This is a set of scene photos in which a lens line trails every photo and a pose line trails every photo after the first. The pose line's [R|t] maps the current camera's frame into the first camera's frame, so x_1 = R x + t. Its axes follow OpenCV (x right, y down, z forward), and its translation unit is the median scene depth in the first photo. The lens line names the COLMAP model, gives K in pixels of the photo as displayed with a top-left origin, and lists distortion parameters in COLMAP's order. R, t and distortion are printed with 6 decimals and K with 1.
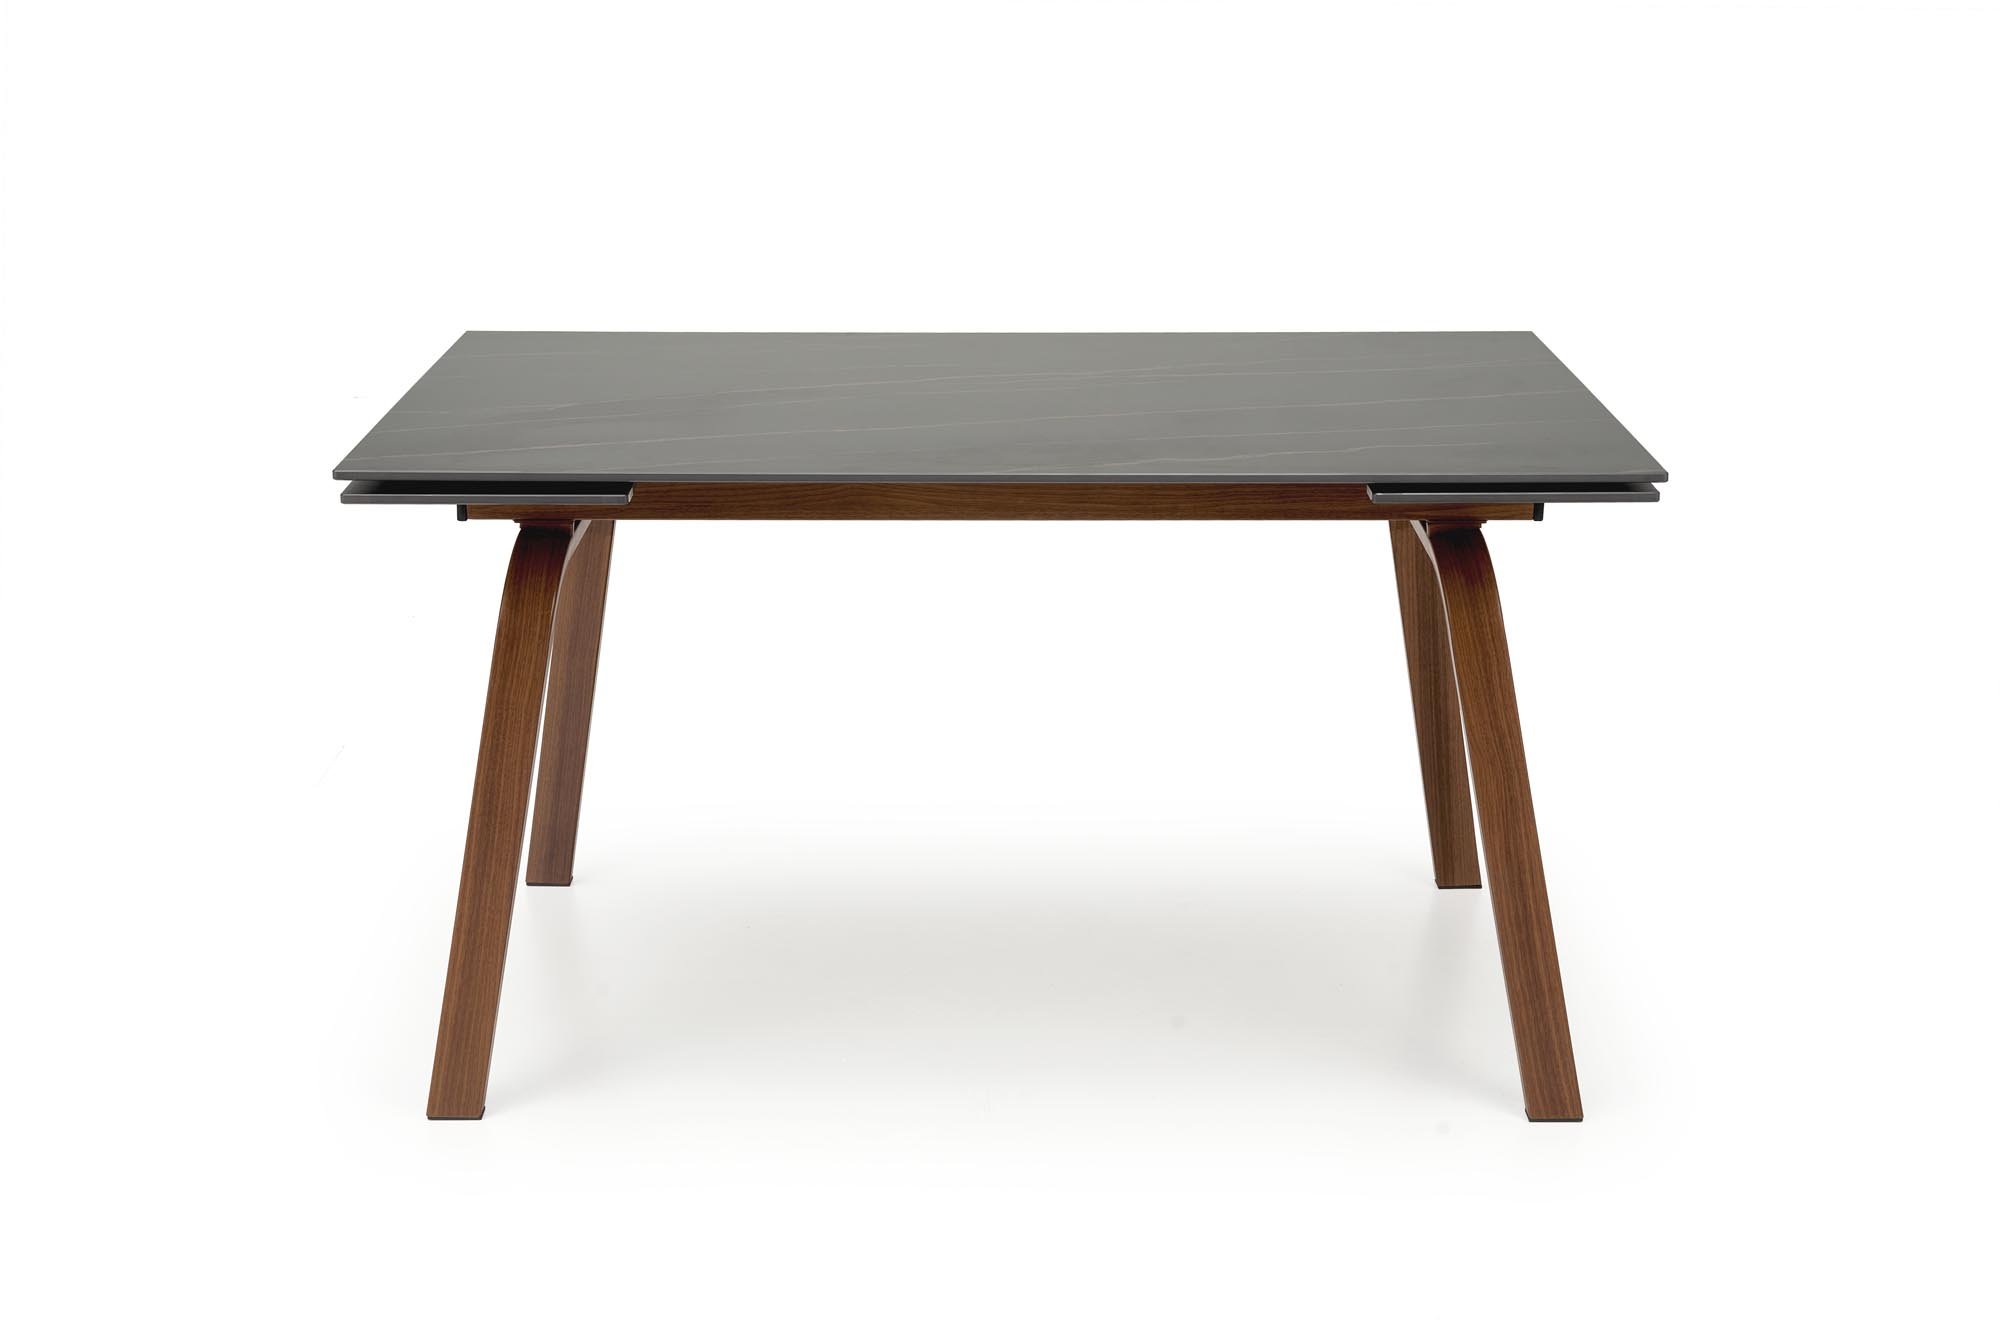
lens RADIAL K [[3234.7, 0, 1088.4], [0, 3234.7, 695.9], [0, 0, 1]] dist [-0.077102, 0.000000]
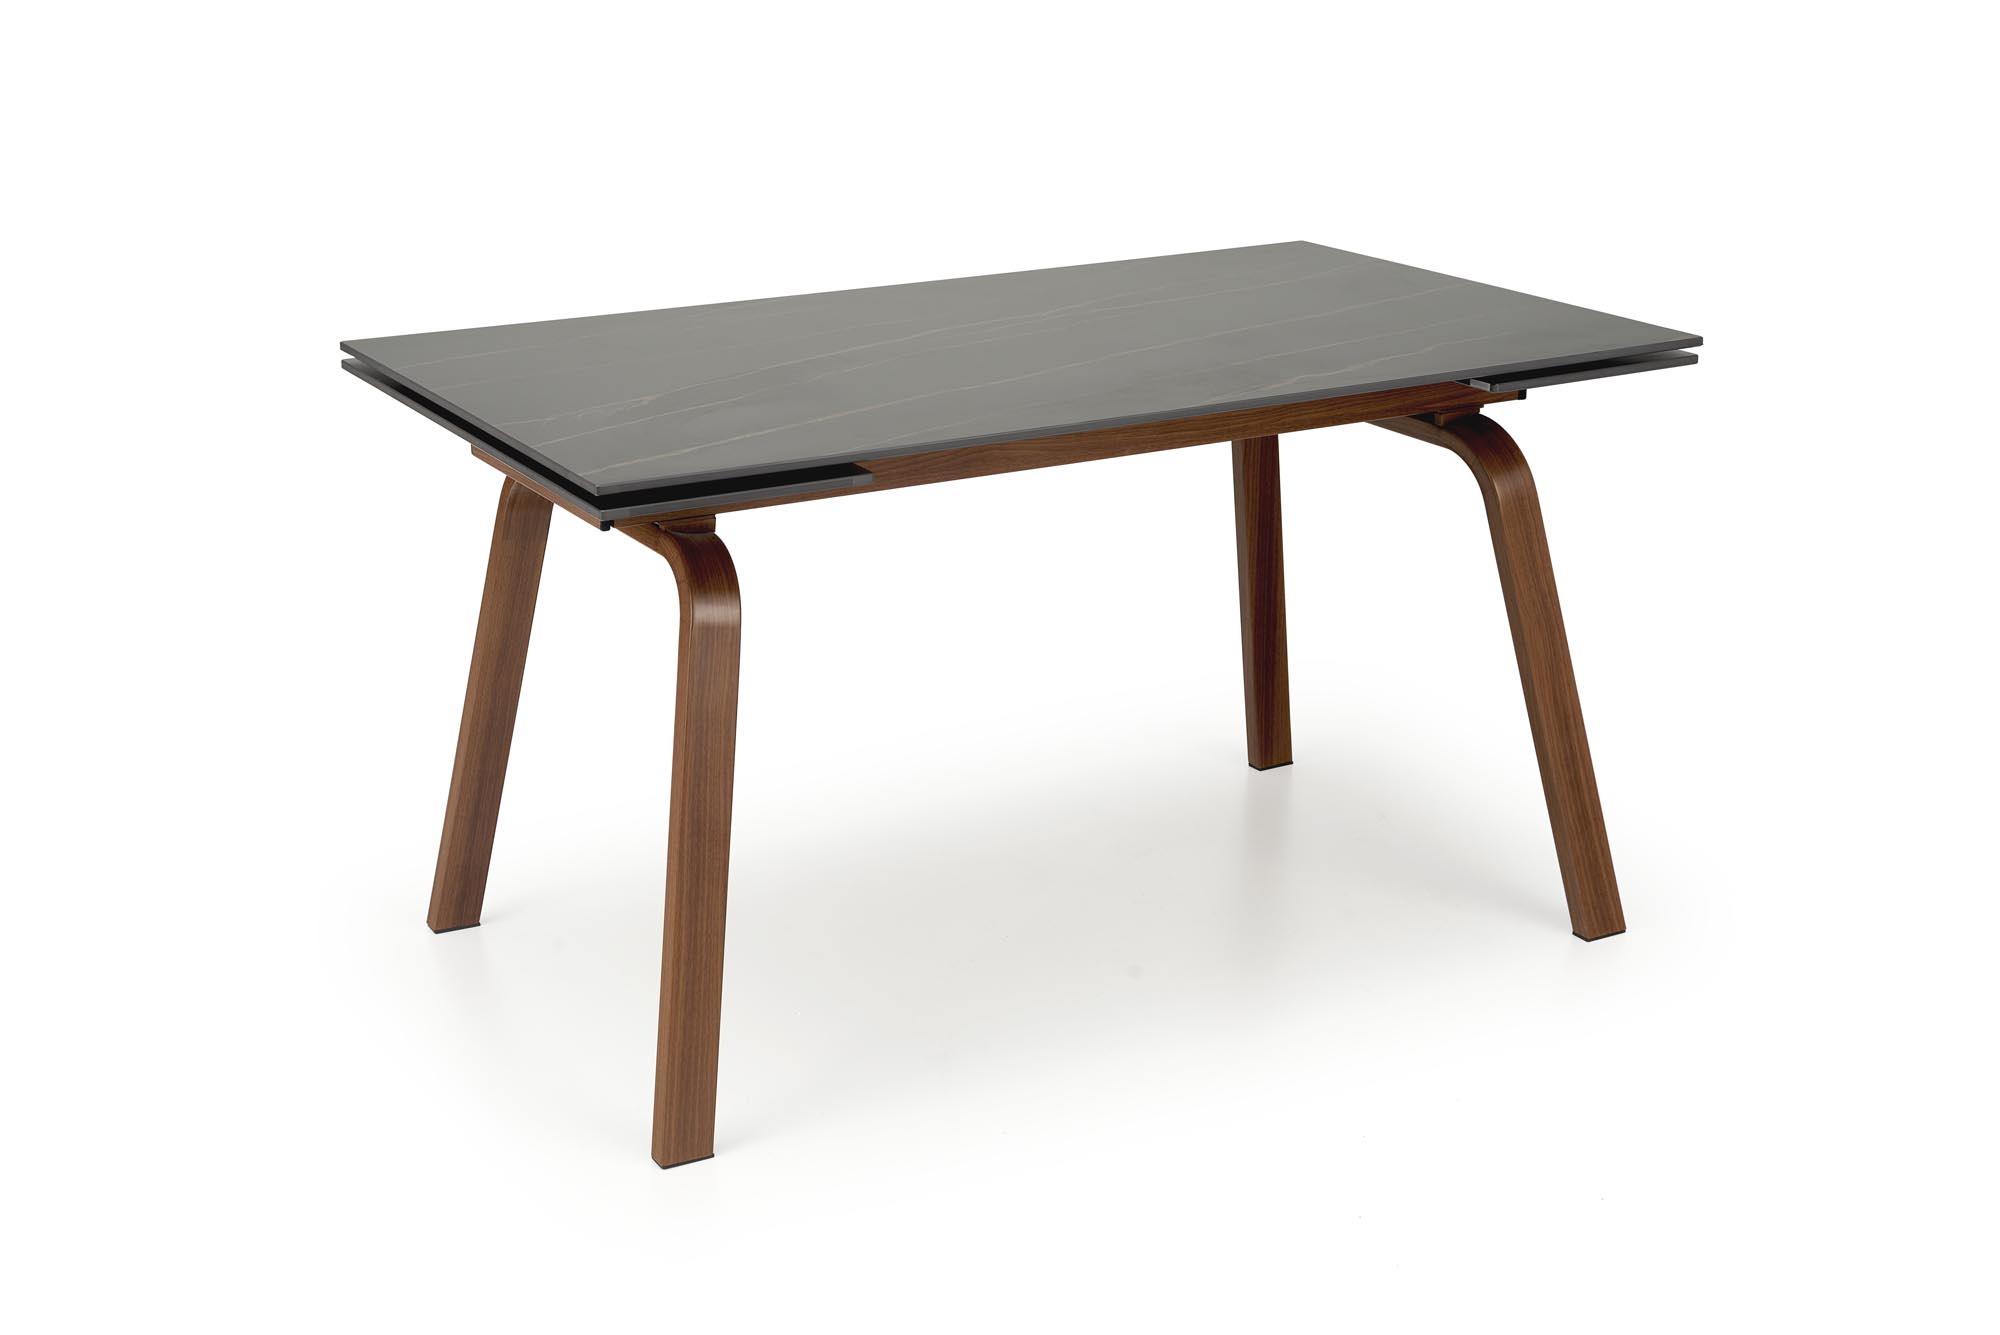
lens RADIAL K [[3234.7, 0, 1000.8], [0, 3234.7, 655.2], [0, 0, 1]] dist [-0.077102, 0.000000]
pose [[0.866882, -0.151510, 0.474931, -0.546640], [0.150519, 0.987782, 0.040377, -0.039296], [-0.475246, 0.036484, 0.879096, 0.124893]]
